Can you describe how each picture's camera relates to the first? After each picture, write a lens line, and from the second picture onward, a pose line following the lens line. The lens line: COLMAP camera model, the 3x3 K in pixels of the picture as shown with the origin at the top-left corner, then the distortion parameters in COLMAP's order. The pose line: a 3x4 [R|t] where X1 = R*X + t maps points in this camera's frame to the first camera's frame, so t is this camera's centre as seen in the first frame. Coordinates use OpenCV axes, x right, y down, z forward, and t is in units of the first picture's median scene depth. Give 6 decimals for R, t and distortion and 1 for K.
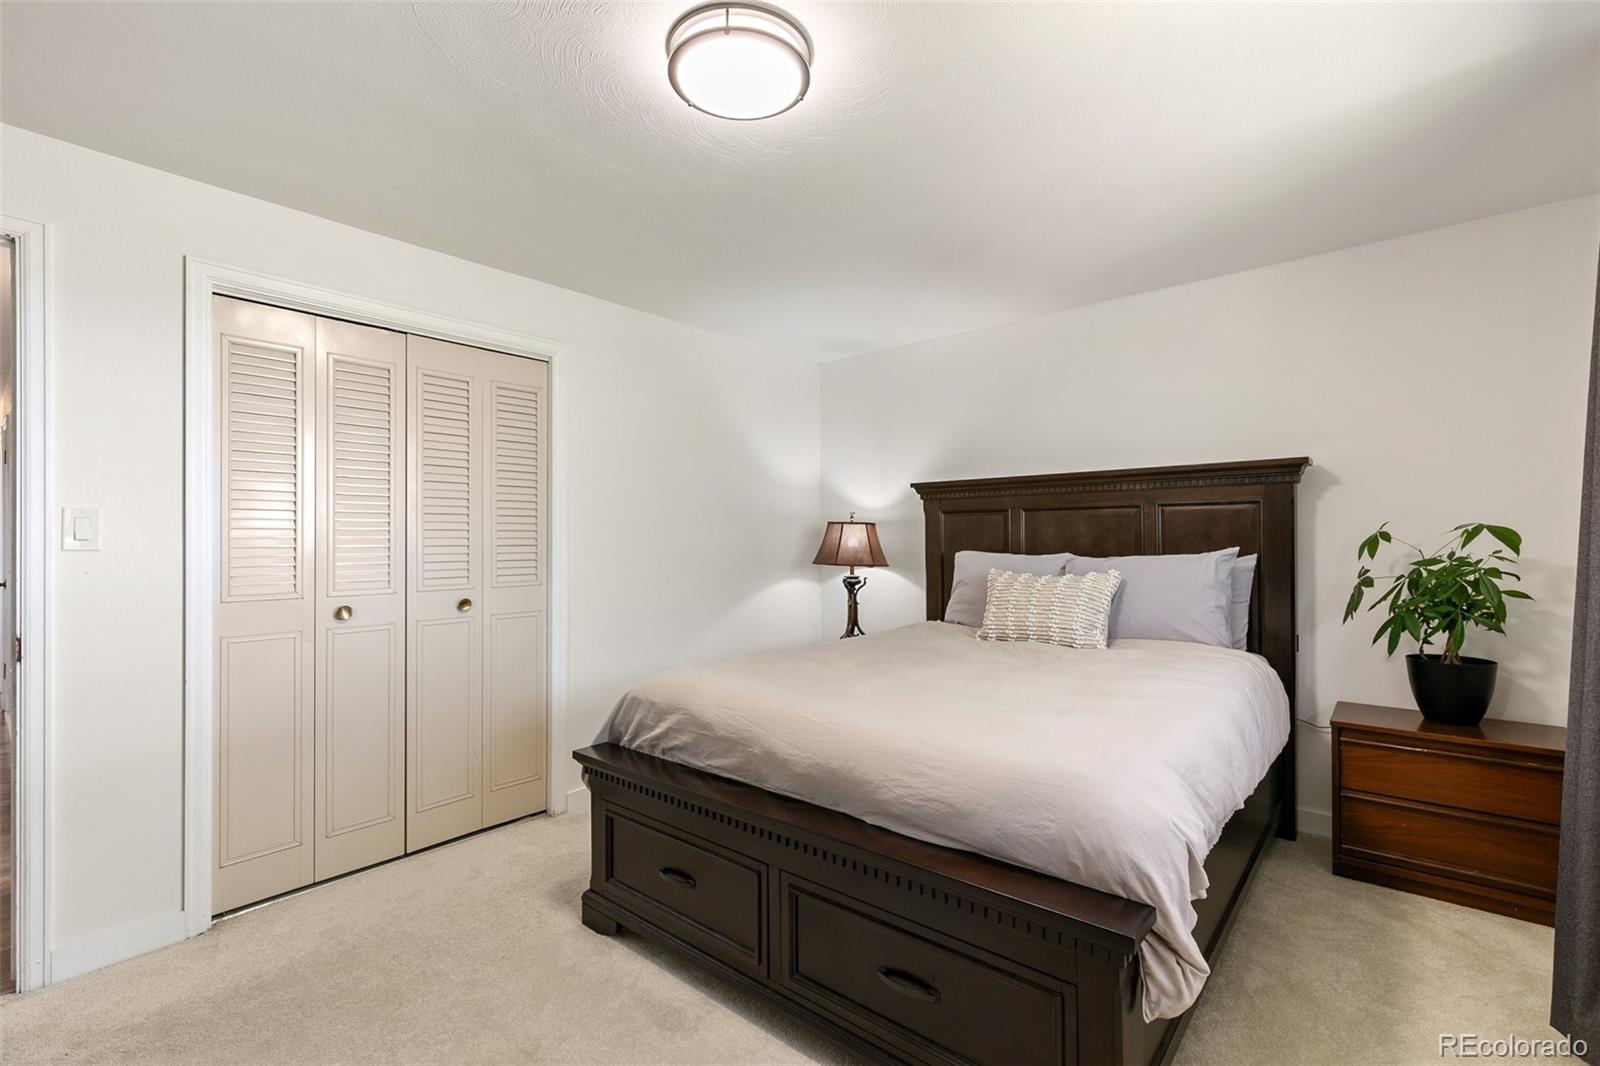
lens RADIAL K [[719.9, 0, 800.0], [0, 719.9, 545.9], [0, 0, 1]] dist [-0.001545, -0.000237]
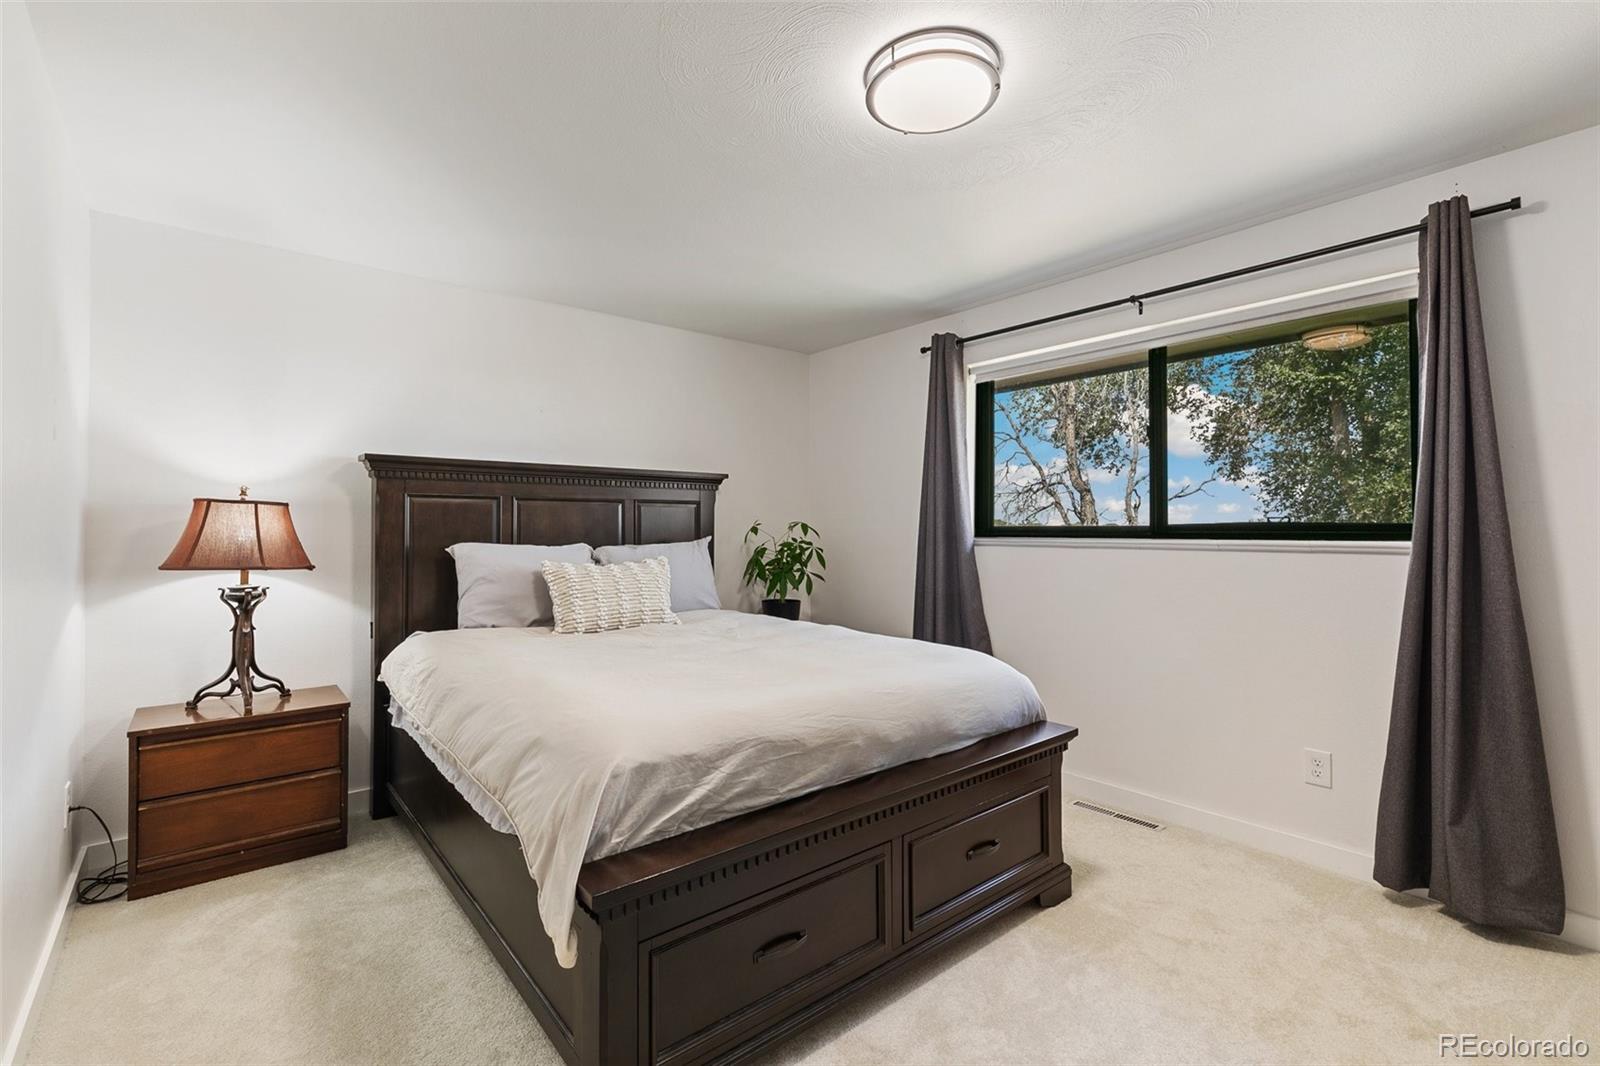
lens RADIAL K [[719.9, 0, 801.3], [0, 719.9, 519.0], [0, 0, 1]] dist [-0.001545, -0.000237]
pose [[0.161829, 0.019331, 0.986630, -0.591770], [0.007329, 0.999757, -0.020790, -0.000439], [-0.986792, 0.010595, 0.161648, 0.513057]]
